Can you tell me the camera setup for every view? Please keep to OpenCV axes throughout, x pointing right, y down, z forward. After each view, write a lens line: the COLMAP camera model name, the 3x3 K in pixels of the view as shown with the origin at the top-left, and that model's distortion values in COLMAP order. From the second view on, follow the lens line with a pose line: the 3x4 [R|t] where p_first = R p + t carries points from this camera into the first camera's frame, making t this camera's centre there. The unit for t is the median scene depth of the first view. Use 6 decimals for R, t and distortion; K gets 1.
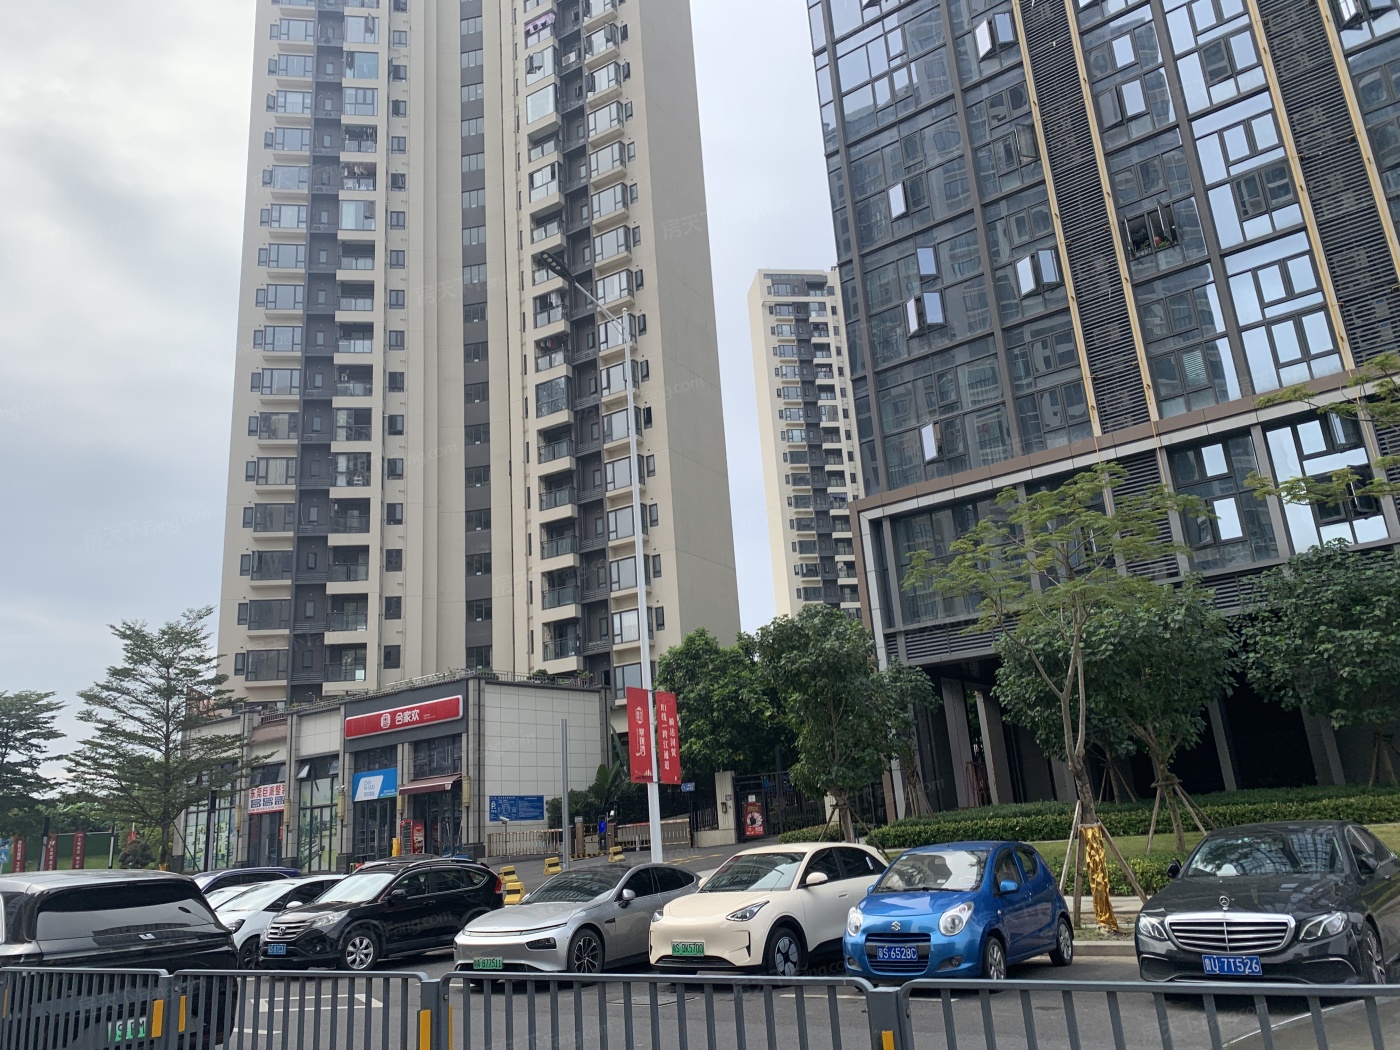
lens RADIAL K [[1088.8, 0, 704.2], [0, 1088.8, 512.7], [0, 0, 1]] dist [0.049819, -0.031597]
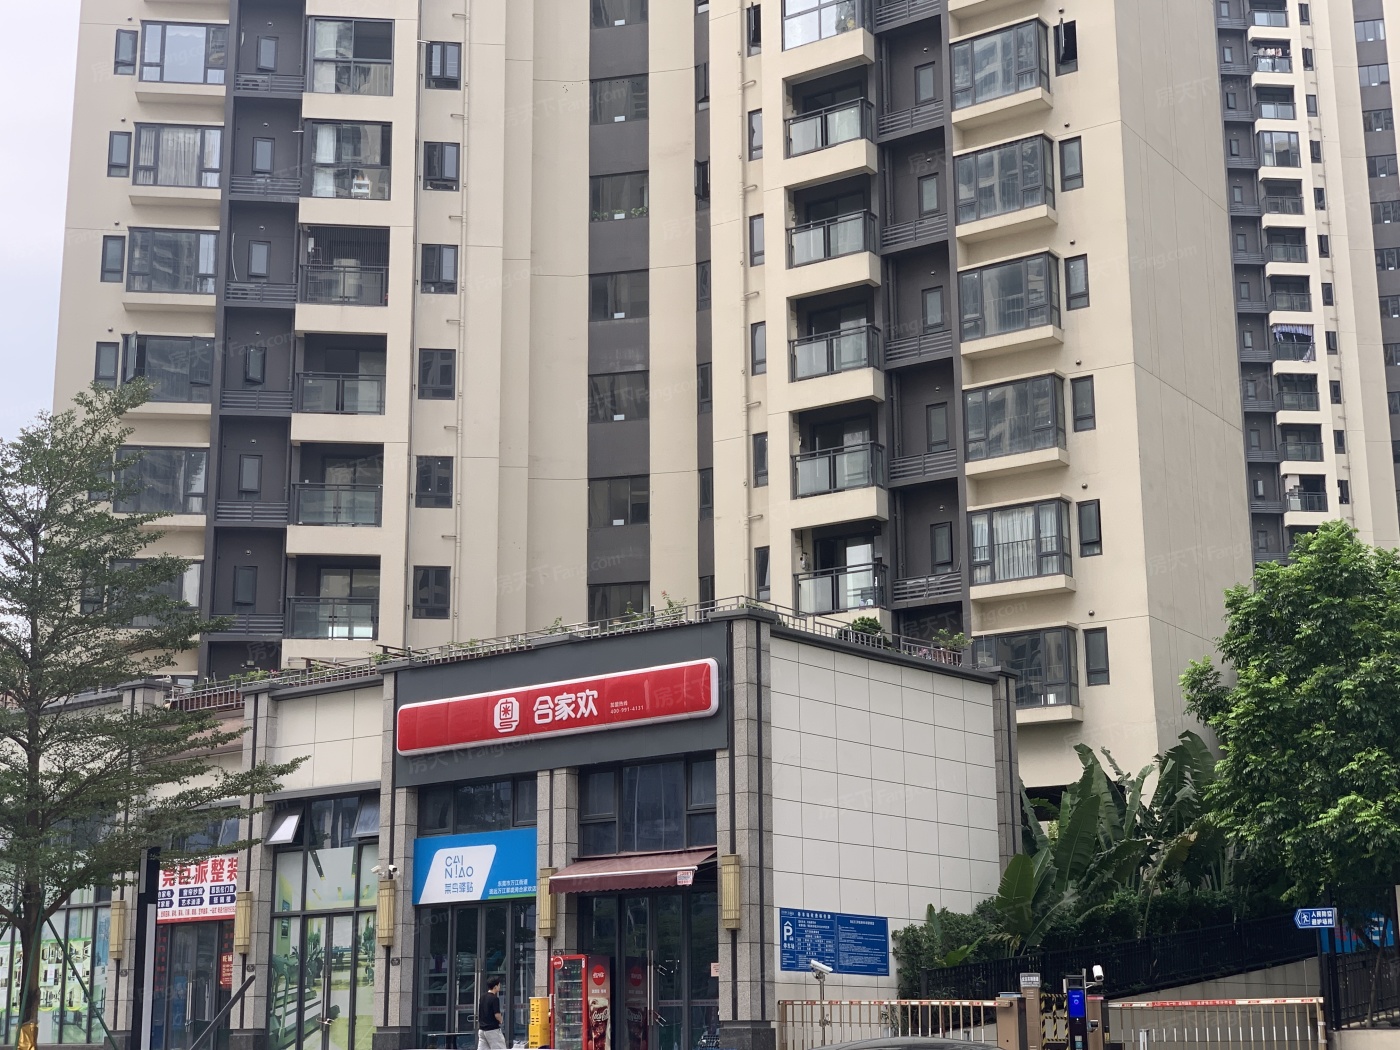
lens RADIAL K [[2156.0, 0, 700.0], [0, 2156.0, 525.0], [0, 0, 1]] dist [0.112963, -0.125615]
pose [[0.997327, 0.049436, -0.053812, -0.168604], [-0.046608, 0.997528, 0.052594, 0.068923], [0.056279, -0.049945, 0.997165, 0.187303]]
